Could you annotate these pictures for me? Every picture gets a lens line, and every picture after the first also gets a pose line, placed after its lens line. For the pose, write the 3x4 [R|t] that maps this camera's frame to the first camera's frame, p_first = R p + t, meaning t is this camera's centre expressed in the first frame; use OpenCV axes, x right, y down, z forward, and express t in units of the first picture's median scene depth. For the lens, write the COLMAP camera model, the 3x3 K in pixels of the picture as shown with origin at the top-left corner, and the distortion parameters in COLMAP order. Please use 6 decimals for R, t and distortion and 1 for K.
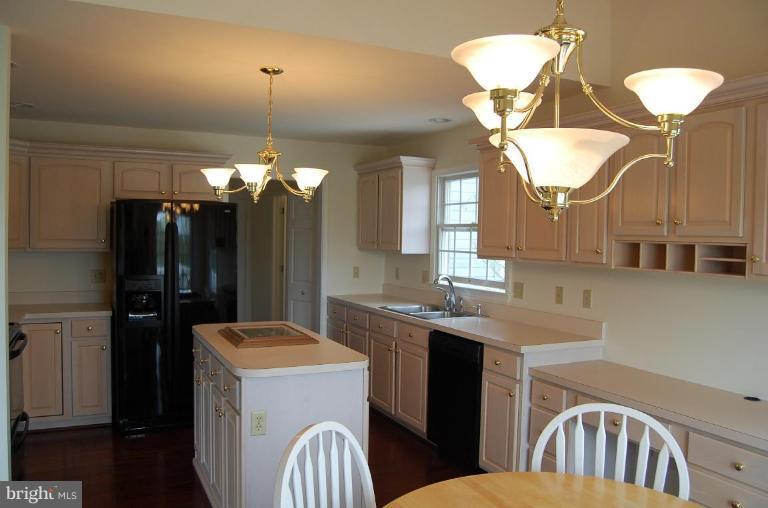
lens RADIAL K [[616.9, 0, 381.8], [0, 616.9, 252.8], [0, 0, 1]] dist [-0.046489, -0.006634]
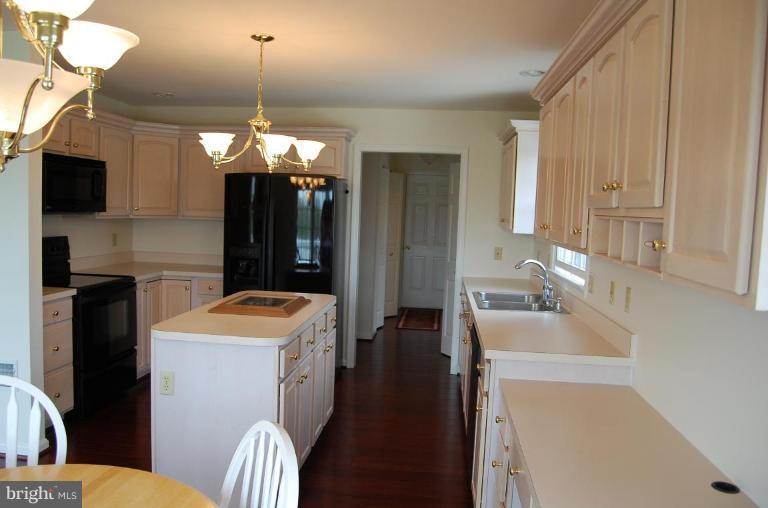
lens RADIAL K [[616.9, 0, 381.0], [0, 616.9, 256.9], [0, 0, 1]] dist [-0.046489, -0.006634]
pose [[0.844593, 0.056527, -0.532417, 0.401874], [-0.037481, 0.998214, 0.046523, 0.001453], [0.534096, -0.019337, 0.845203, 0.202346]]
